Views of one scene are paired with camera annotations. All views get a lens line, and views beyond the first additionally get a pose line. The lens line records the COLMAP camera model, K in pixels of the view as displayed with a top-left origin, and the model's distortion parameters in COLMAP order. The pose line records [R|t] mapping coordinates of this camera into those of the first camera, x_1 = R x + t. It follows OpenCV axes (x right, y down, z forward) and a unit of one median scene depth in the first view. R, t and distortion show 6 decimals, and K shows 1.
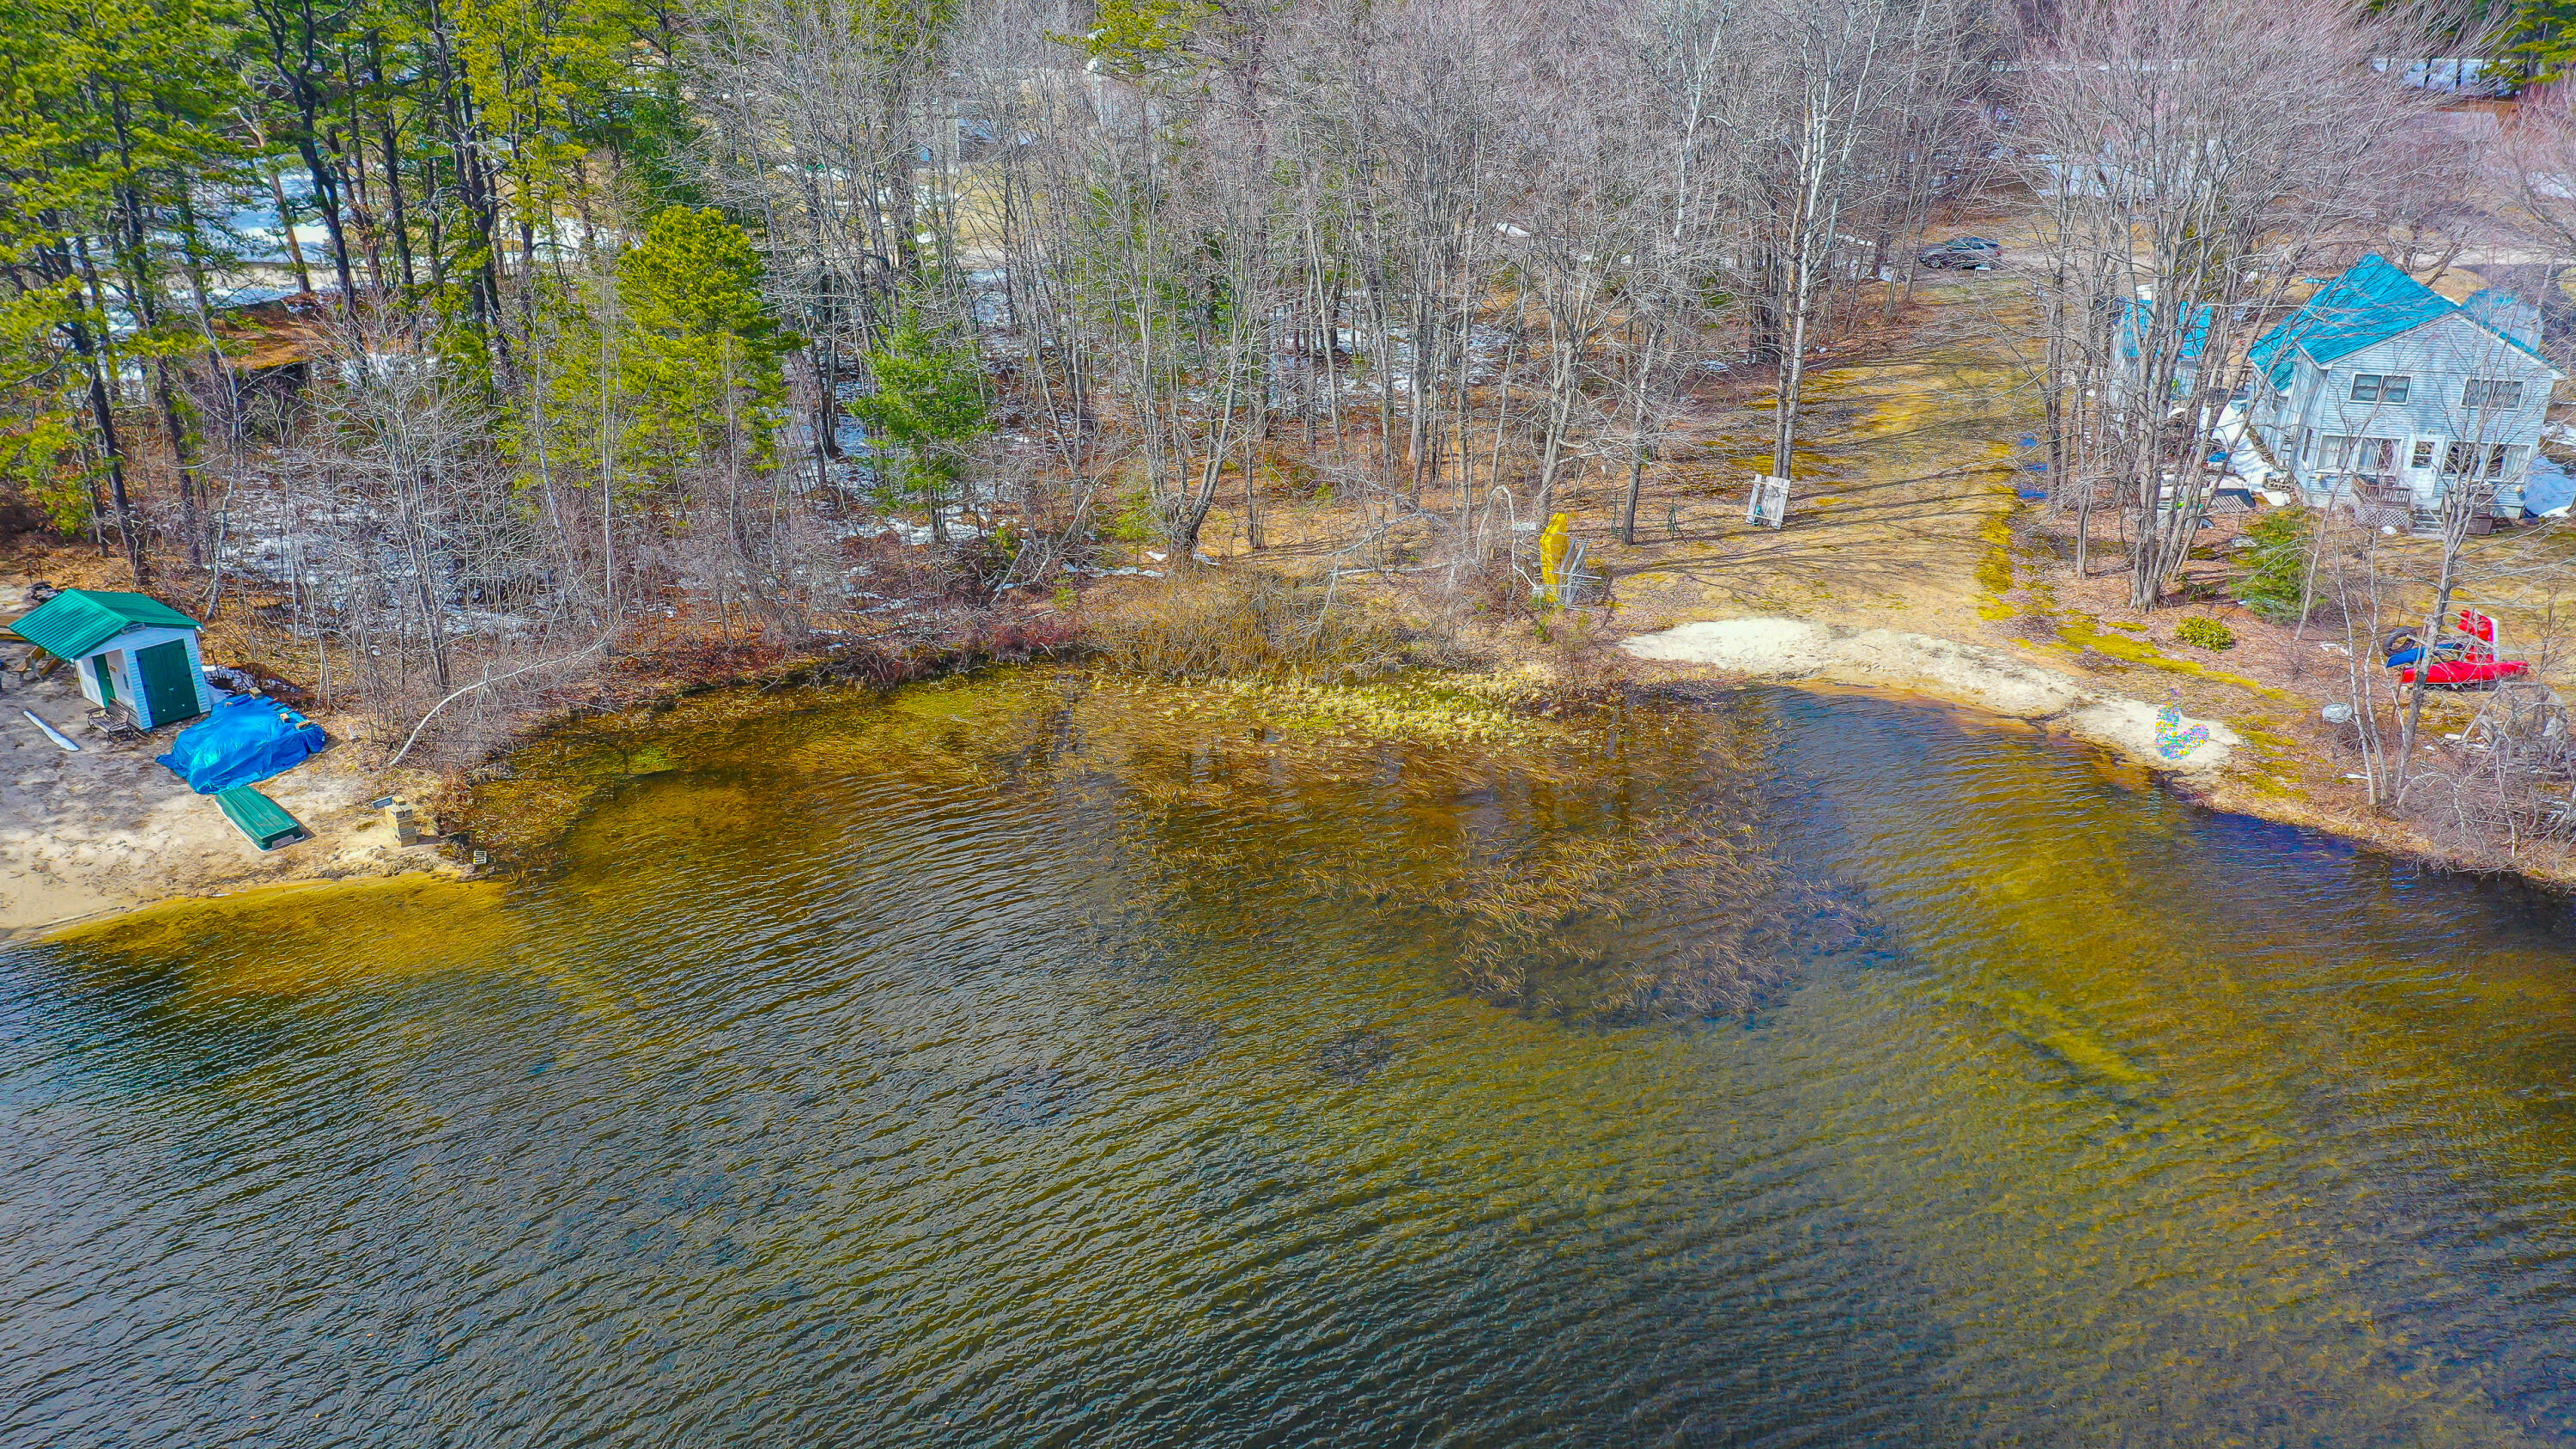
lens RADIAL K [[2071.4, 0, 1288.0], [0, 2071.4, 724.5], [0, 0, 1]] dist [0.004752, 0.004643]
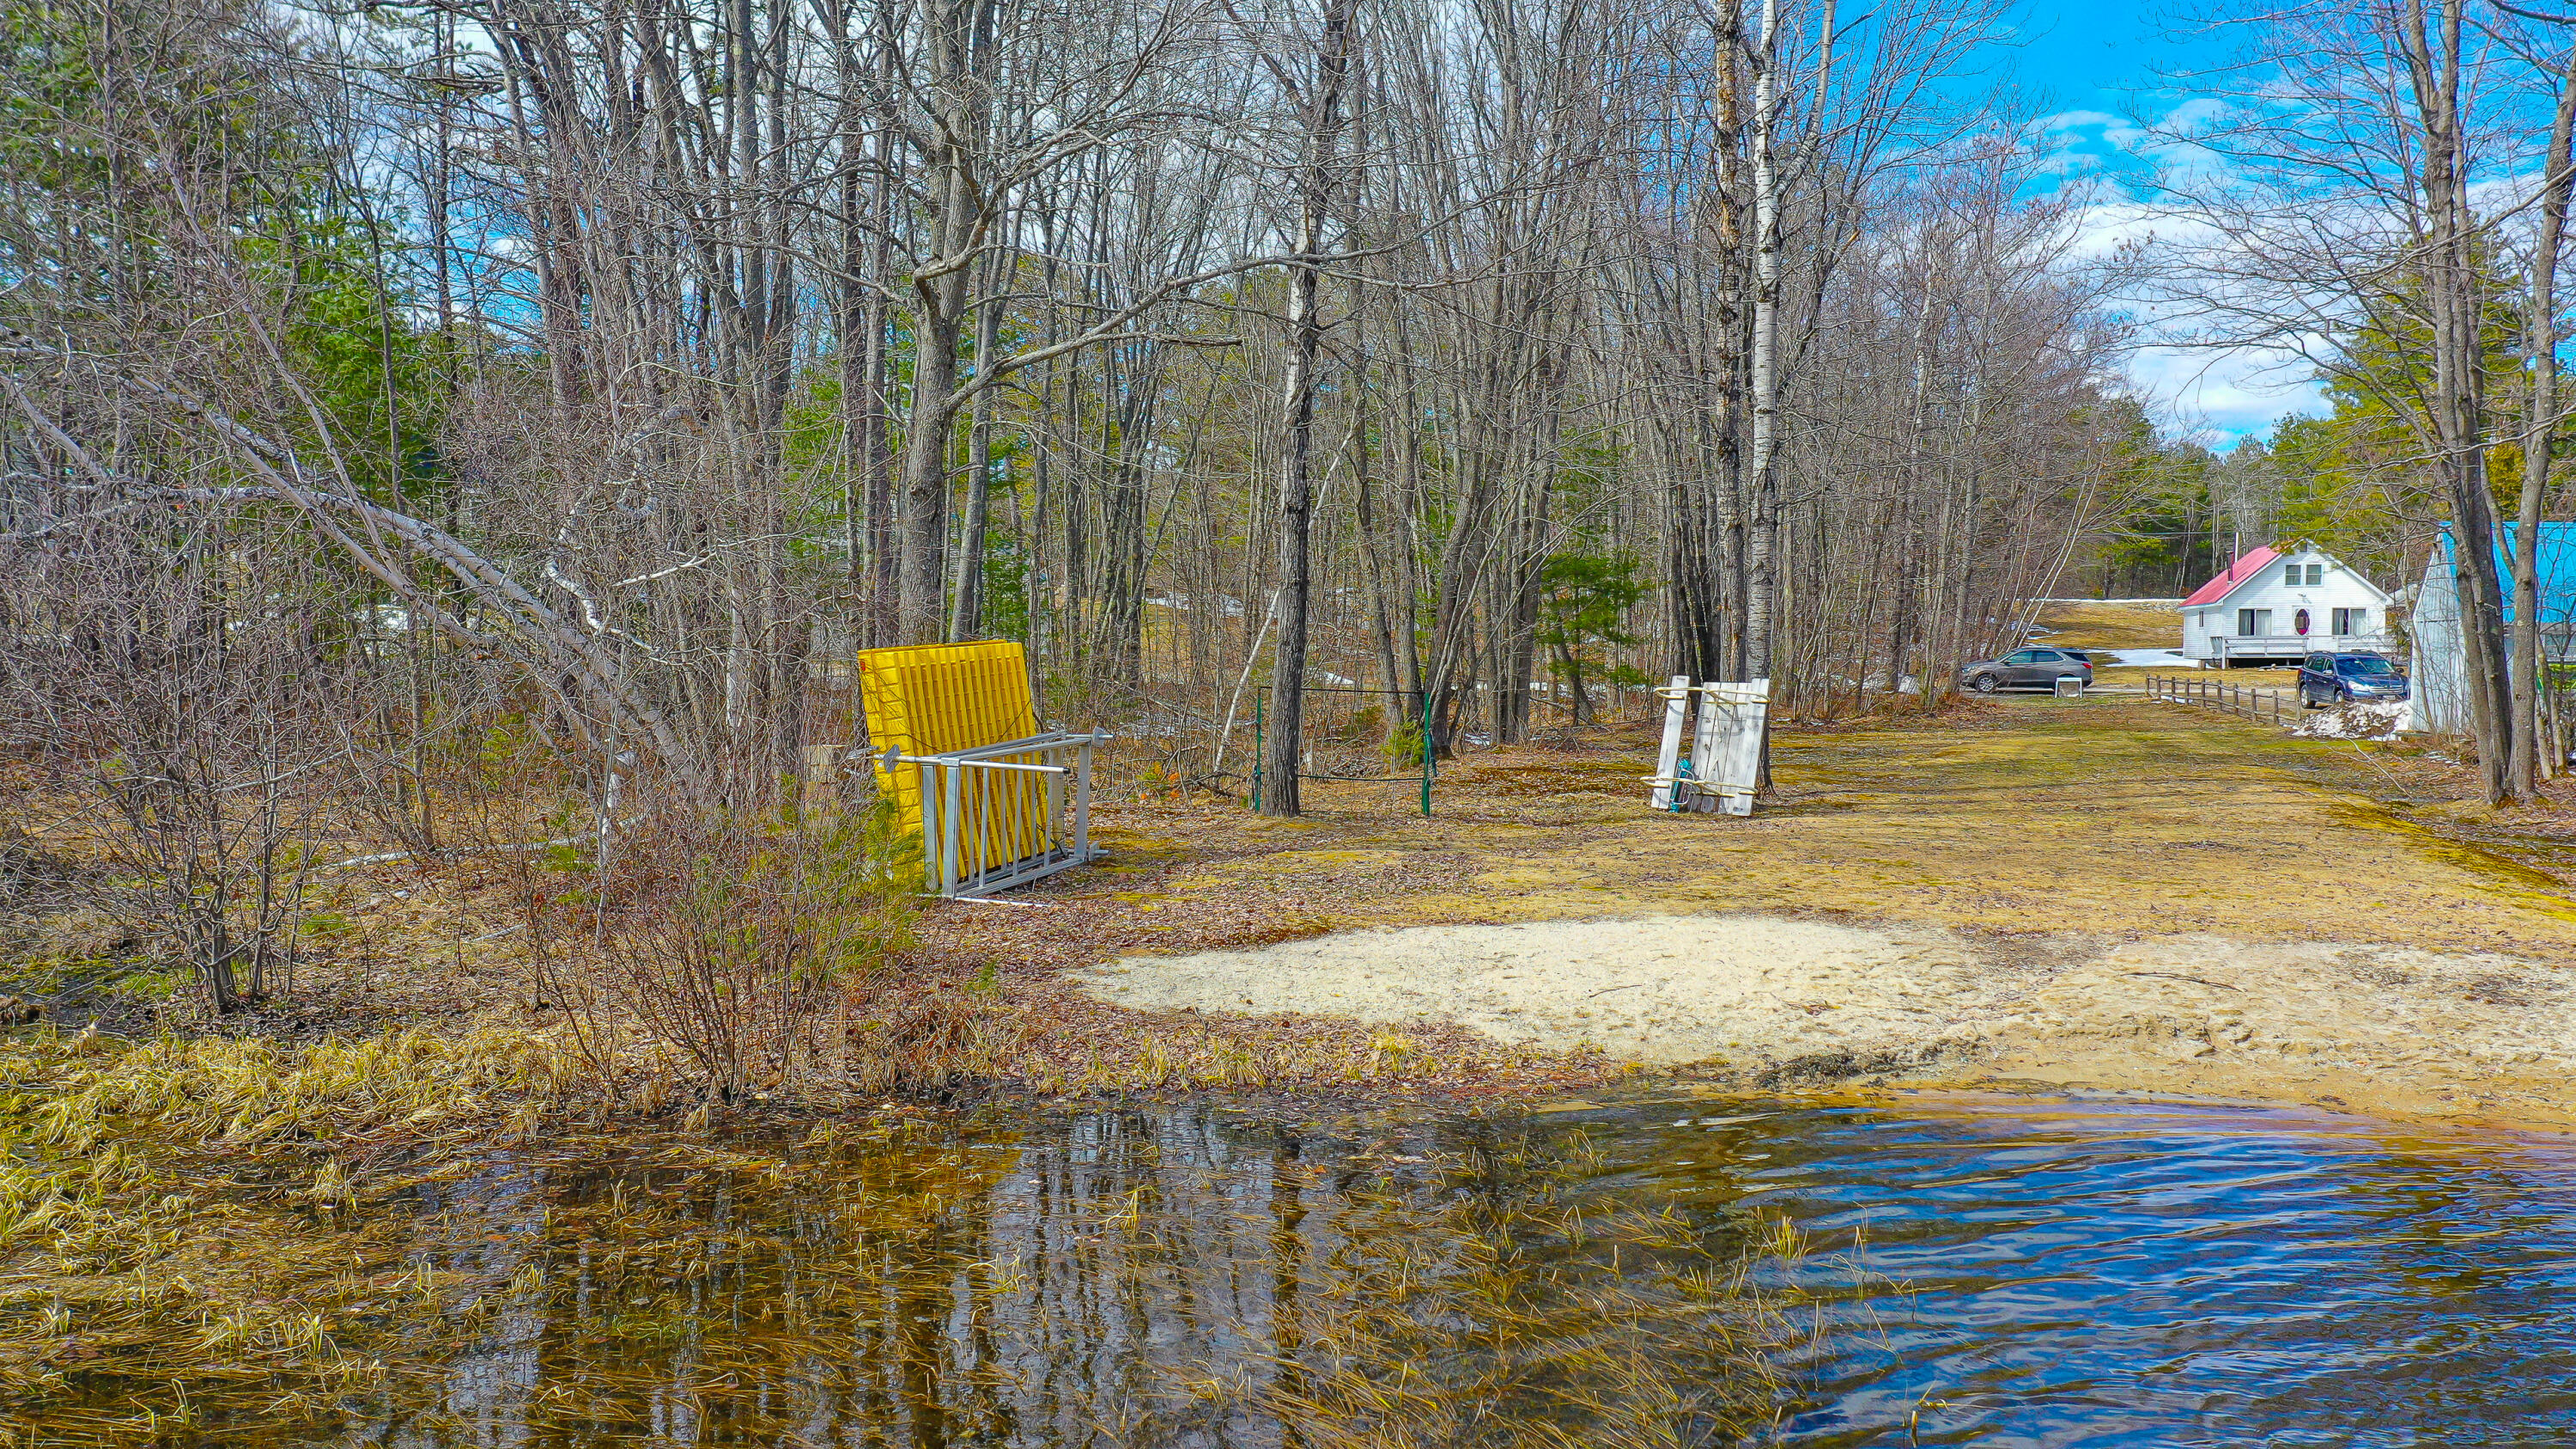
lens RADIAL K [[2071.4, 0, 1288.0], [0, 2071.4, 724.5], [0, 0, 1]] dist [0.004752, 0.004643]
pose [[0.999950, 0.008154, 0.005780, 0.190424], [-0.005569, 0.934772, -0.355204, 0.017294], [-0.008299, 0.355154, 0.934771, 0.808758]]
